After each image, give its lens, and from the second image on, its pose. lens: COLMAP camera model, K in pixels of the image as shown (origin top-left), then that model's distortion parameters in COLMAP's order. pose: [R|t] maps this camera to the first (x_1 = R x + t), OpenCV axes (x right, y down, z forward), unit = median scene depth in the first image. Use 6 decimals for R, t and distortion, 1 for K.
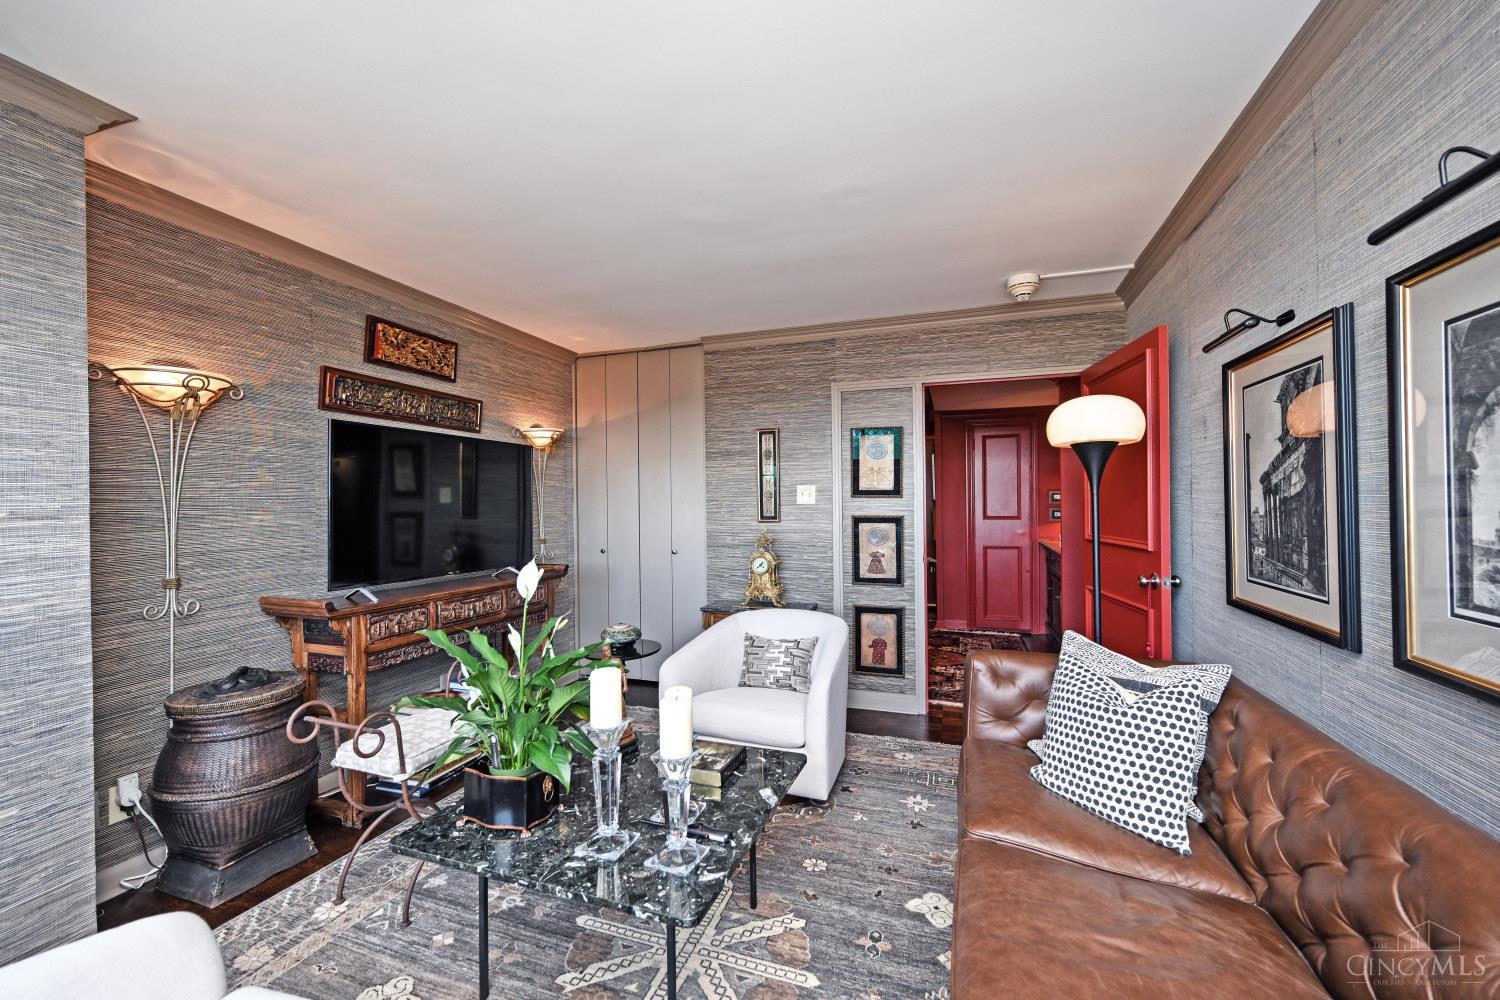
lens RADIAL K [[597.6, 0, 745.2], [0, 597.6, 502.6], [0, 0, 1]] dist [-0.004799, -0.000132]
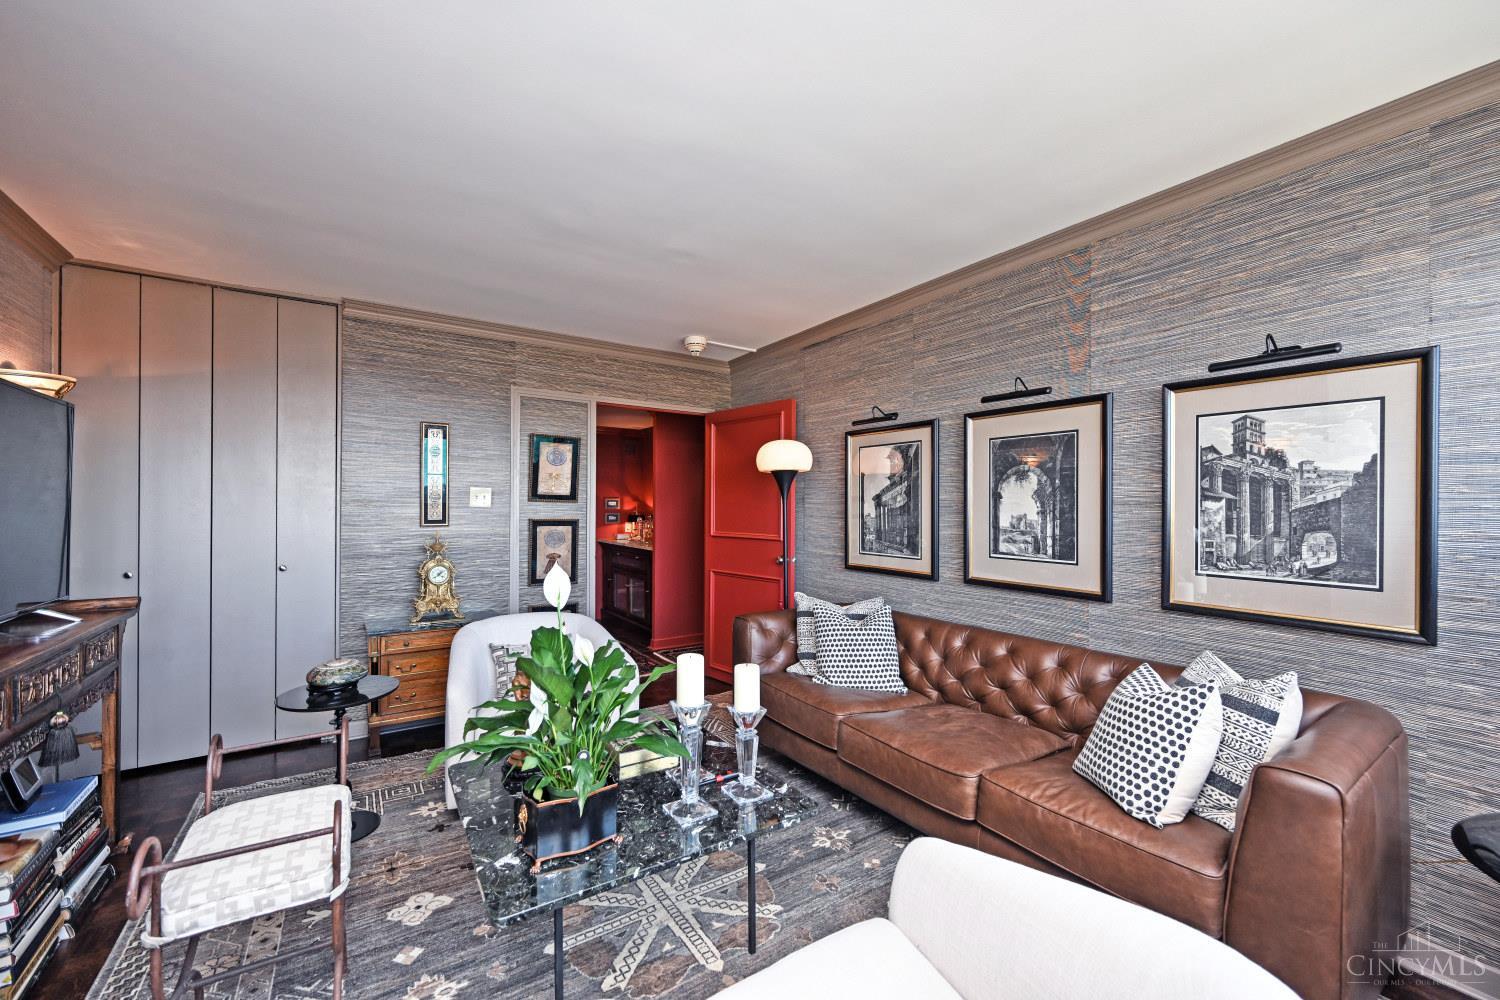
lens RADIAL K [[597.6, 0, 739.5], [0, 597.6, 503.7], [0, 0, 1]] dist [-0.004799, -0.000132]
pose [[0.601816, 0.017644, 0.798440, -0.432988], [-0.013771, 0.999837, -0.011715, 0.002822], [-0.798516, -0.003945, 0.601961, 0.101515]]
